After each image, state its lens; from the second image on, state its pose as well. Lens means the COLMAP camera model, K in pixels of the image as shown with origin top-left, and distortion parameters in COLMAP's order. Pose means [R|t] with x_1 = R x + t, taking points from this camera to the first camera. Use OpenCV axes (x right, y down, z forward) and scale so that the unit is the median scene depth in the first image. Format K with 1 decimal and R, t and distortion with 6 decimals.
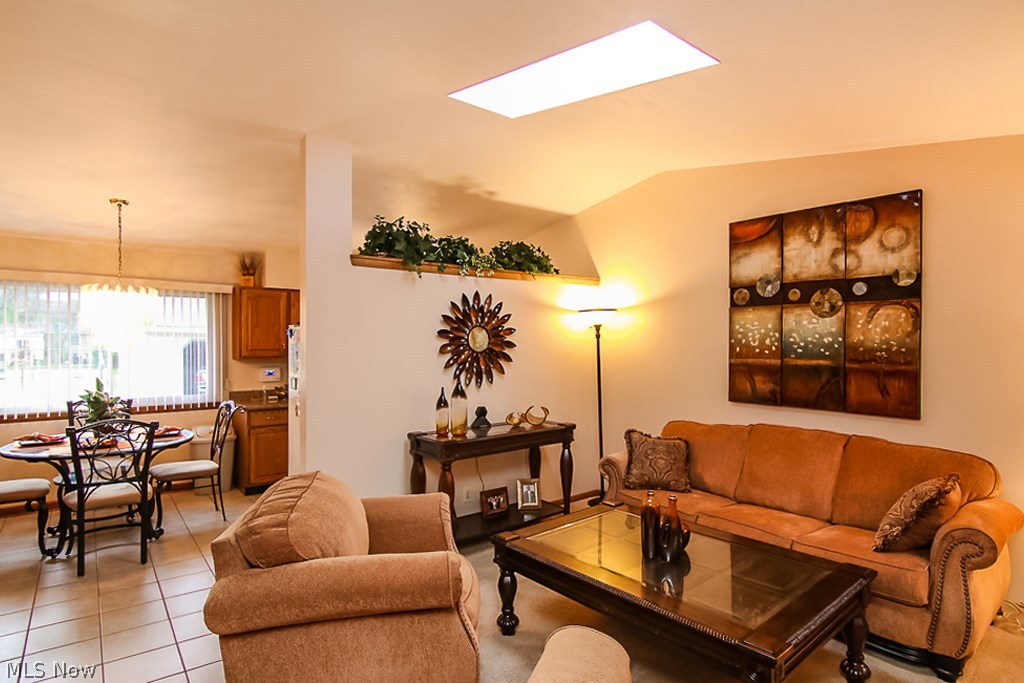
lens RADIAL K [[521.3, 0, 536.7], [0, 521.3, 344.3], [0, 0, 1]] dist [0.000099, -0.000285]
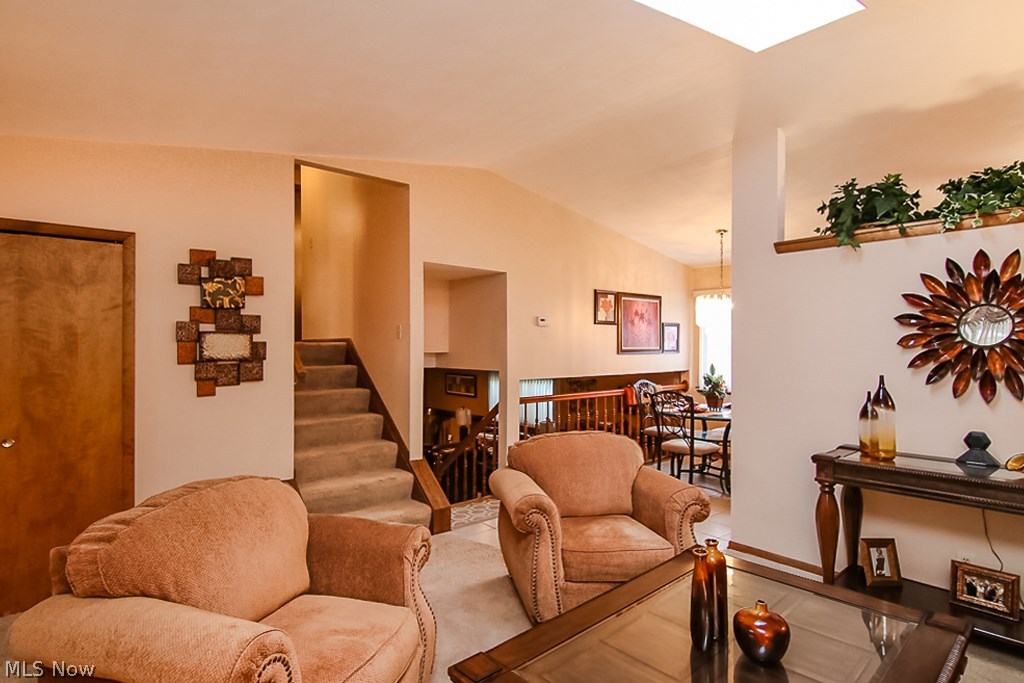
lens RADIAL K [[540.1, 0, 509.4], [0, 540.1, 339.6], [0, 0, 1]] dist [-0.002446, -0.002591]
pose [[0.020240, -0.007642, -0.999766, 0.550991], [0.000262, 0.999971, -0.007638, 0.012516], [0.999795, -0.000107, 0.020242, 0.426673]]
